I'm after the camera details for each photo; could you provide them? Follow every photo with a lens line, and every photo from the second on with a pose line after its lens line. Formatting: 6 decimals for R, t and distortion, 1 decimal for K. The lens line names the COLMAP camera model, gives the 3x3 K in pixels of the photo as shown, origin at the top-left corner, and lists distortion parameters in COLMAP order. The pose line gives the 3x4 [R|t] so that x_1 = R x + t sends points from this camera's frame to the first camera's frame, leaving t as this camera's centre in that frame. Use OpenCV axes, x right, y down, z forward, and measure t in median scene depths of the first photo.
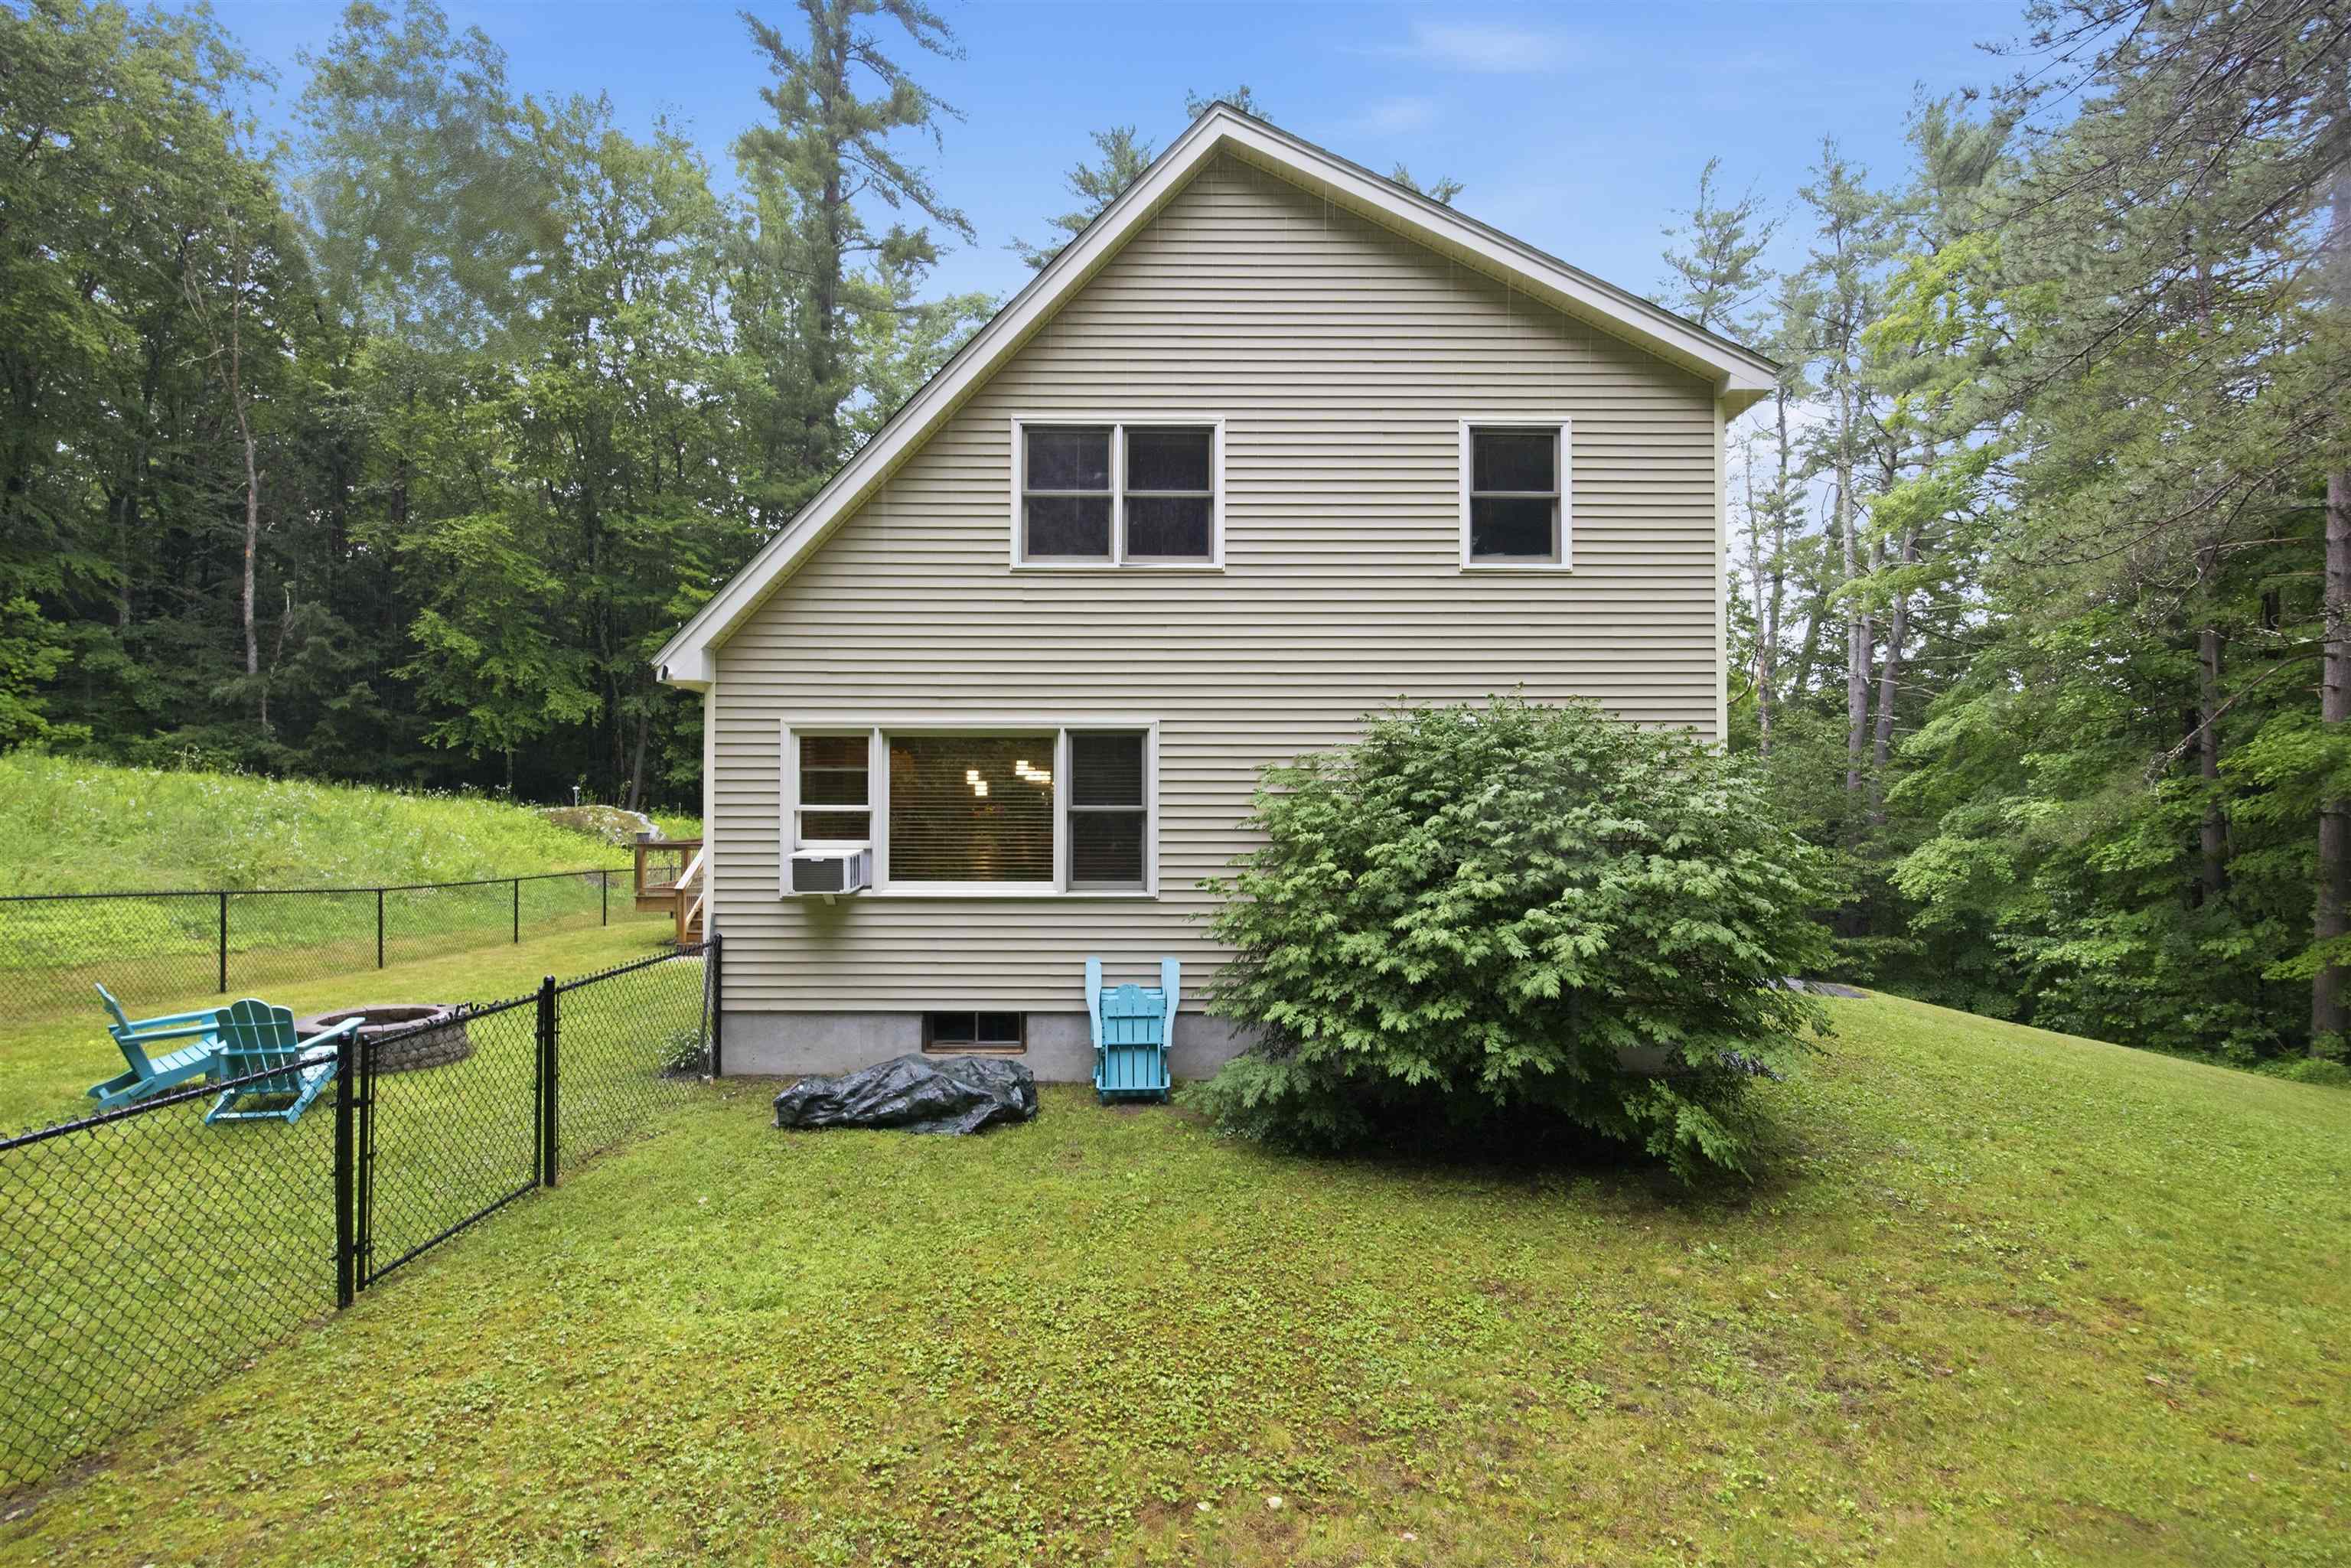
lens RADIAL K [[1070.4, 0, 1169.2], [0, 1070.4, 781.6], [0, 0, 1]] dist [-0.003530, -0.002502]
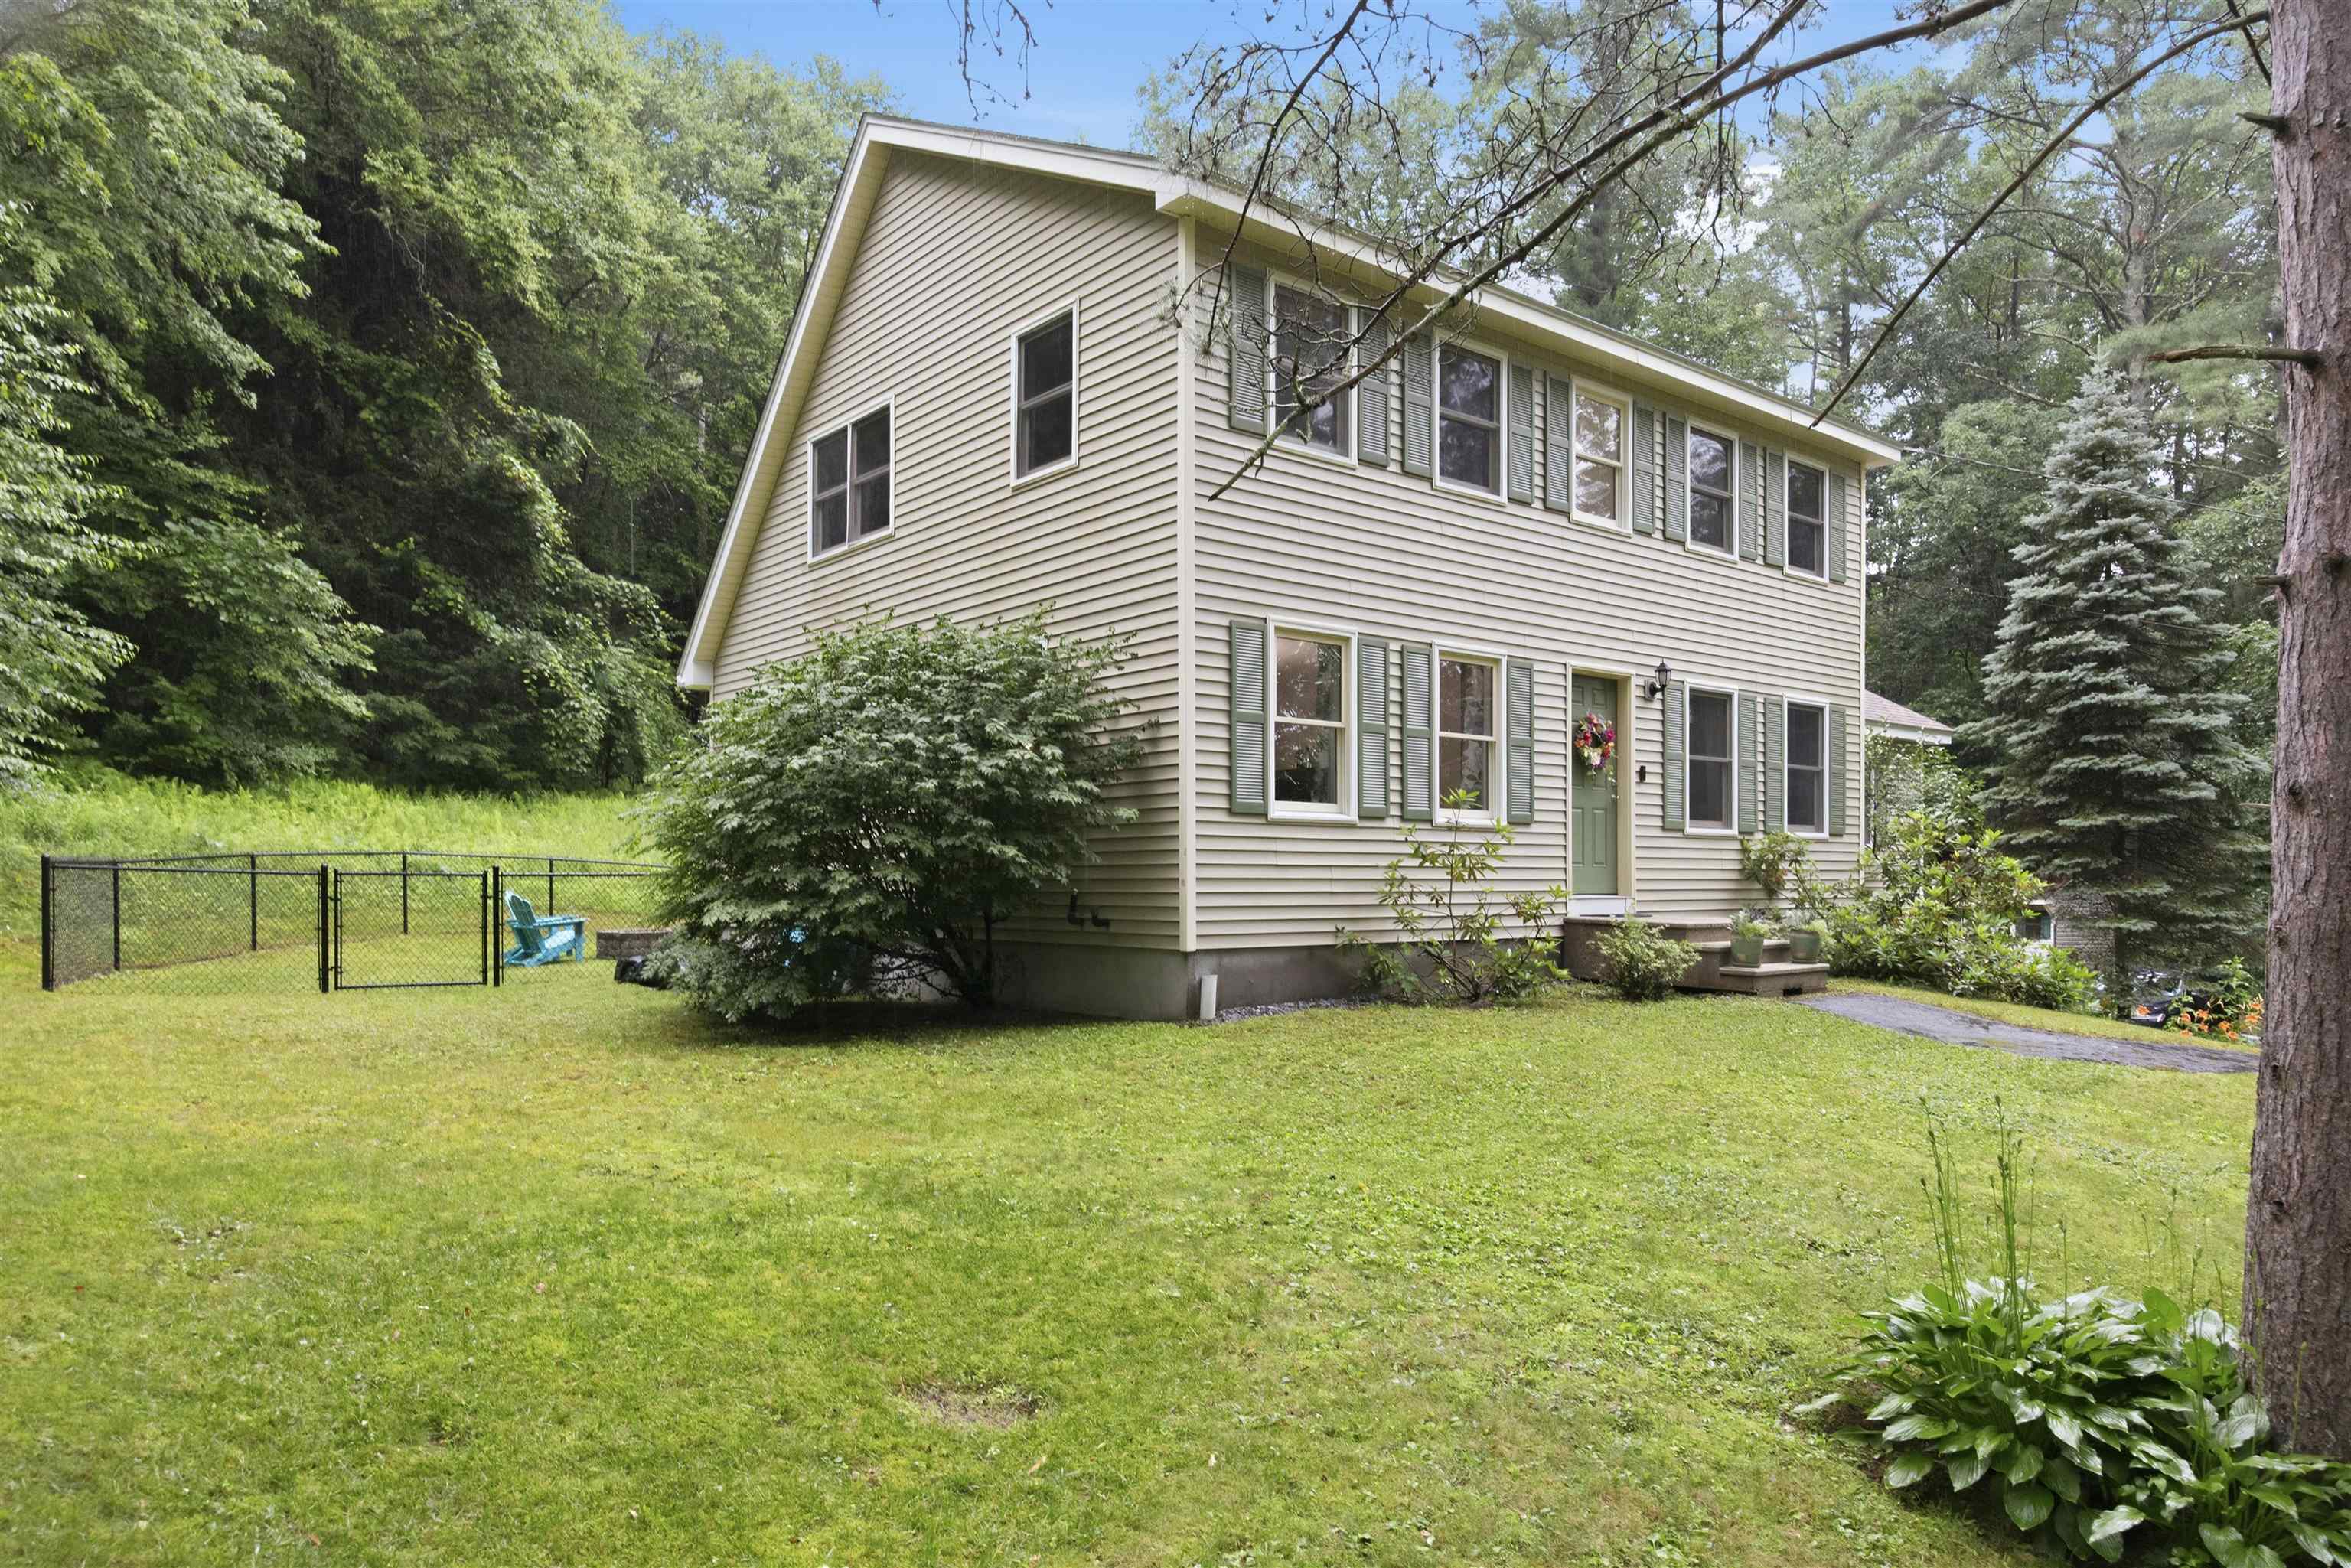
lens RADIAL K [[1512.9, 0, 1157.2], [0, 1512.9, 899.1], [0, 0, 1]] dist [-0.025563, 0.000754]
pose [[0.623456, 0.007493, -0.781822, 0.414854], [0.013531, 0.999701, 0.020372, 0.042159], [0.781741, -0.023280, 0.623169, 0.072380]]
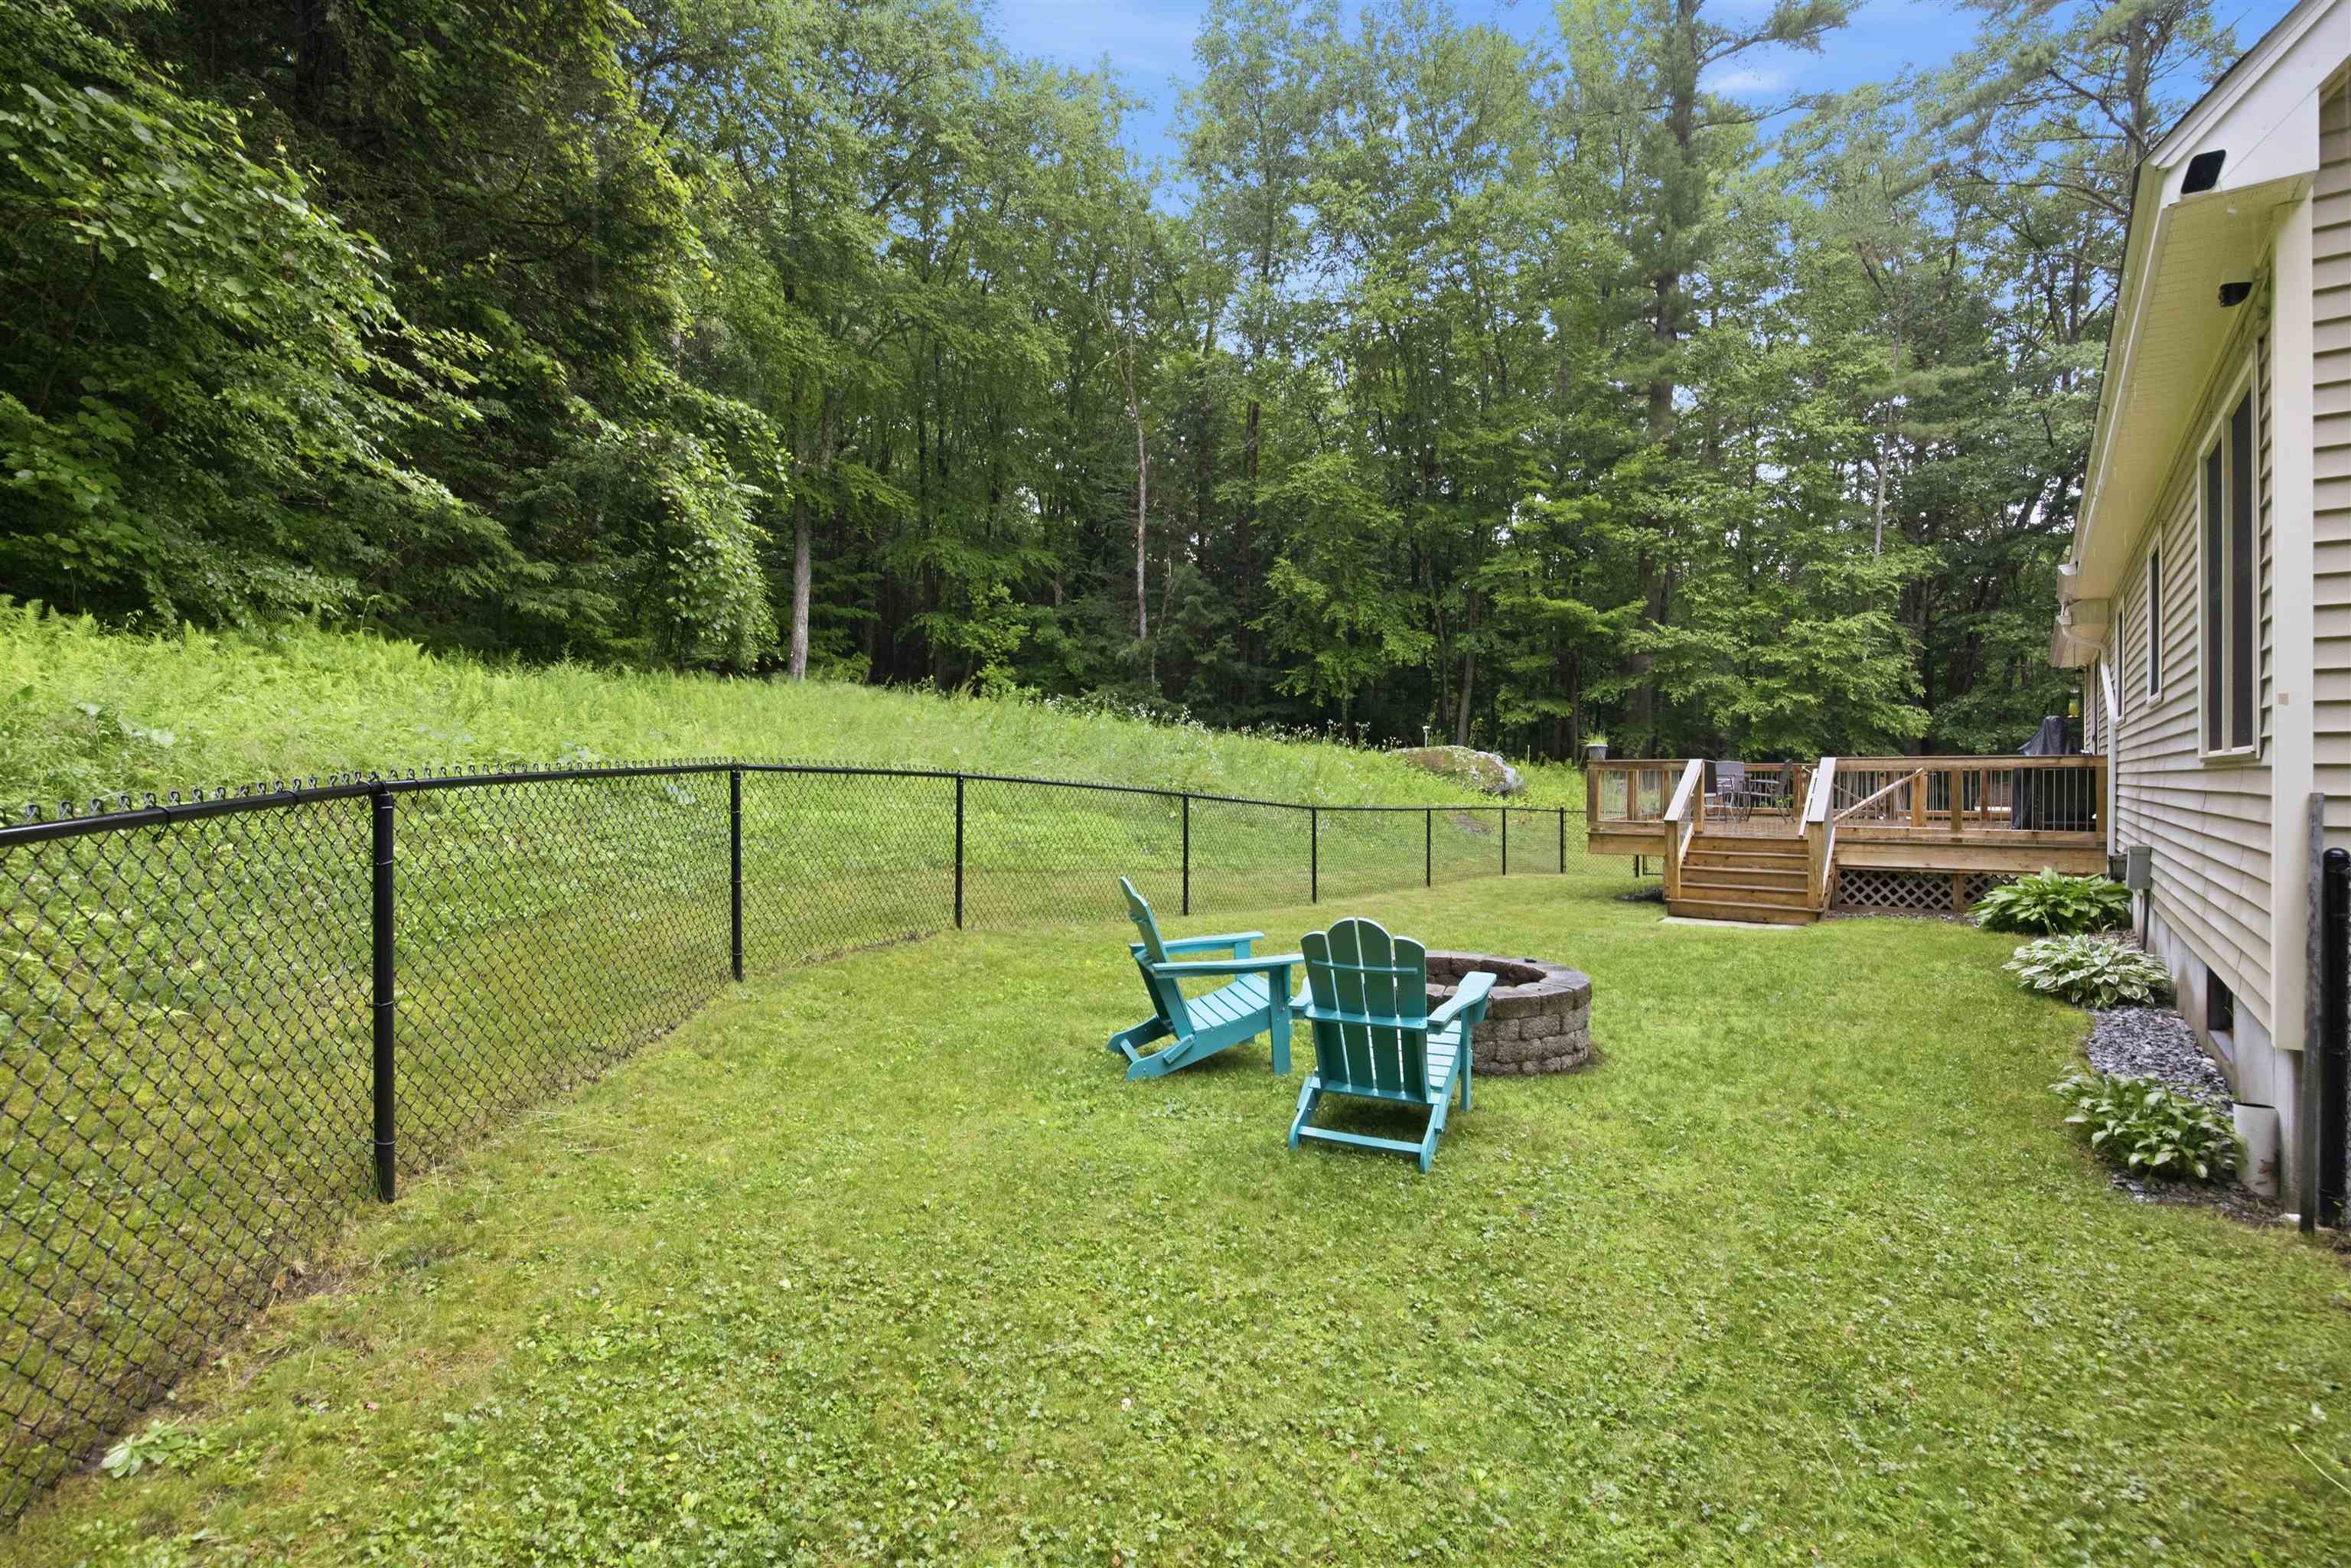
lens RADIAL K [[1088.9, 0, 1163.2], [0, 1088.9, 772.5], [0, 0, 1]] dist [-0.023449, 0.000001]
pose [[0.782763, -0.000235, -0.622320, -0.148300], [0.009204, 0.999895, 0.011200, 0.031014], [0.622252, -0.014495, 0.782683, 0.129407]]
